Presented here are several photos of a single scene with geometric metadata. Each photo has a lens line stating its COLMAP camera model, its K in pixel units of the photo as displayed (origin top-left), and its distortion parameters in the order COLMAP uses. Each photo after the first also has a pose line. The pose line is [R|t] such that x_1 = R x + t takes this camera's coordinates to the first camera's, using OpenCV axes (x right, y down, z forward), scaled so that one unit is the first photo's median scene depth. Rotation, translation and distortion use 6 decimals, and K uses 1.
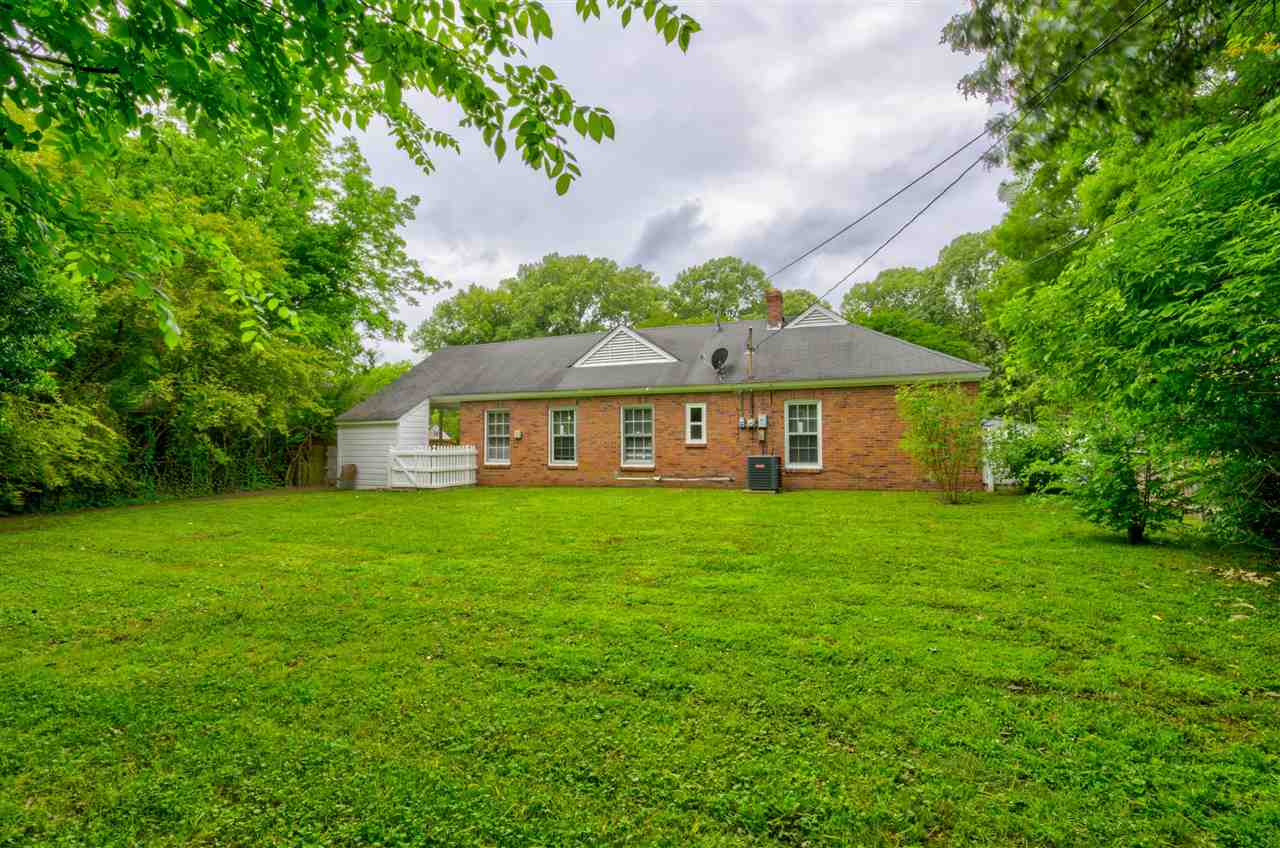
lens RADIAL K [[542.4, 0, 643.0], [0, 542.4, 424.7], [0, 0, 1]] dist [-0.000197, 0.000387]
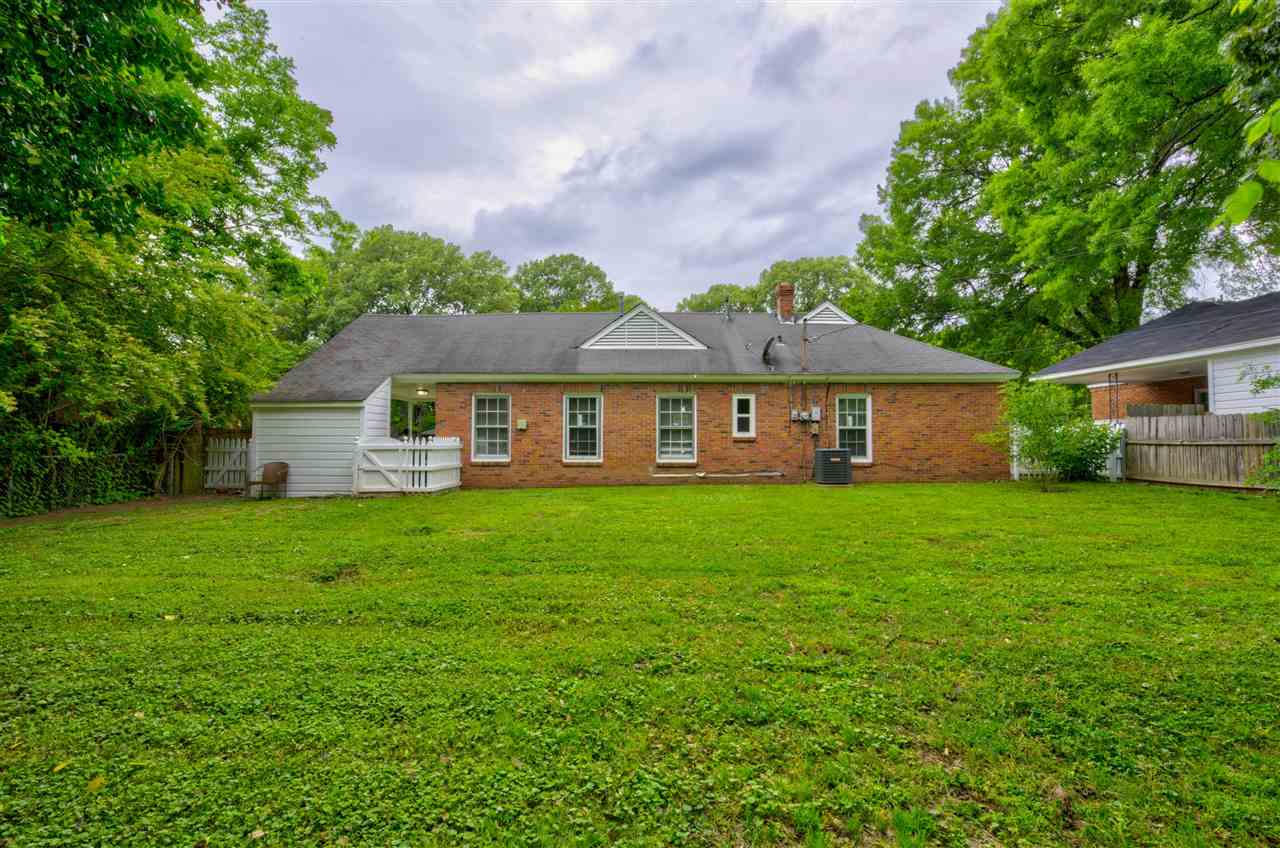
lens RADIAL K [[542.4, 0, 643.0], [0, 542.4, 424.7], [0, 0, 1]] dist [-0.000197, 0.000387]
pose [[0.936511, 0.017739, 0.350188, -0.374074], [-0.016904, 0.999842, -0.005442, 0.020671], [-0.350229, -0.000823, 0.936664, 0.171487]]
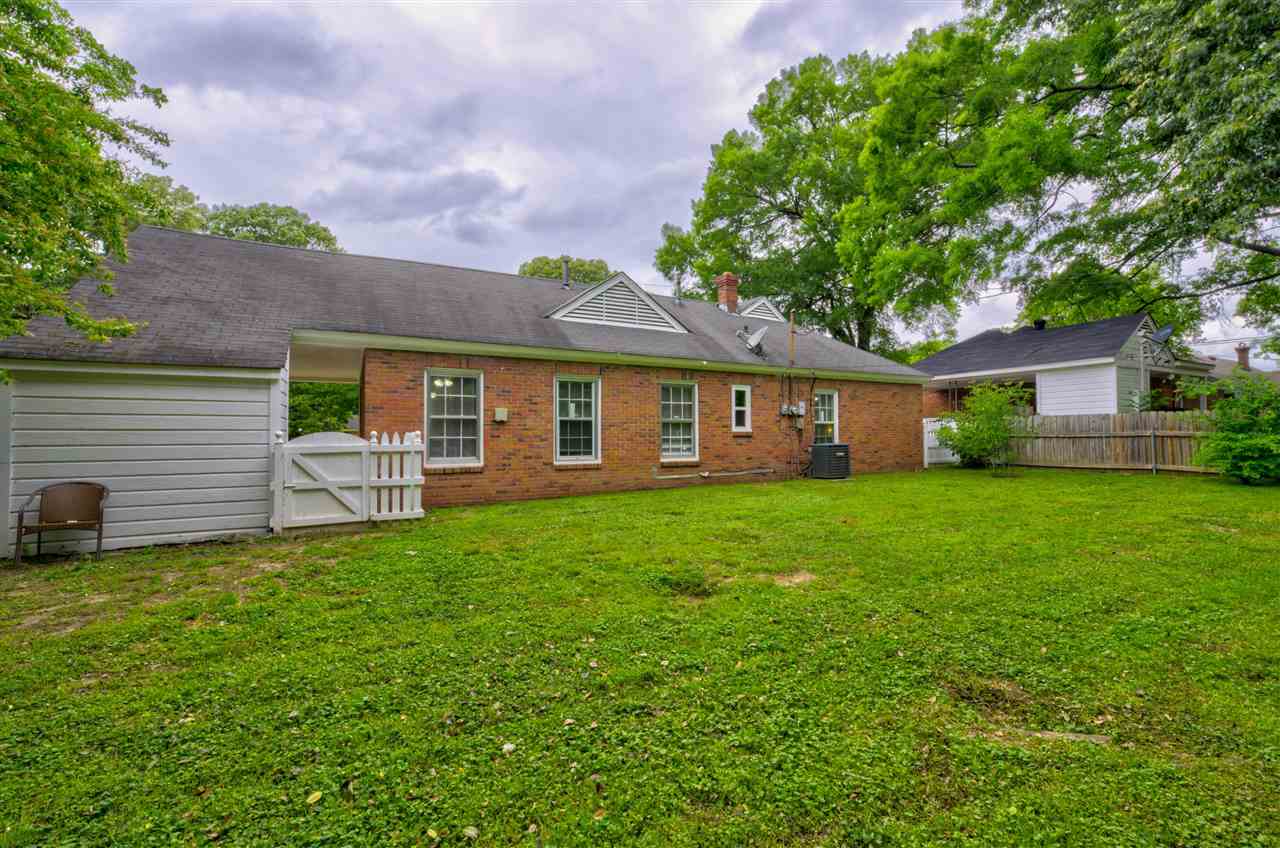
lens RADIAL K [[542.4, 0, 643.0], [0, 542.4, 424.7], [0, 0, 1]] dist [-0.000197, 0.000387]
pose [[0.647006, 0.020080, 0.762221, -0.630691], [-0.020943, 0.999744, -0.008560, 0.032678], [-0.762197, -0.010425, 0.647261, 0.528232]]
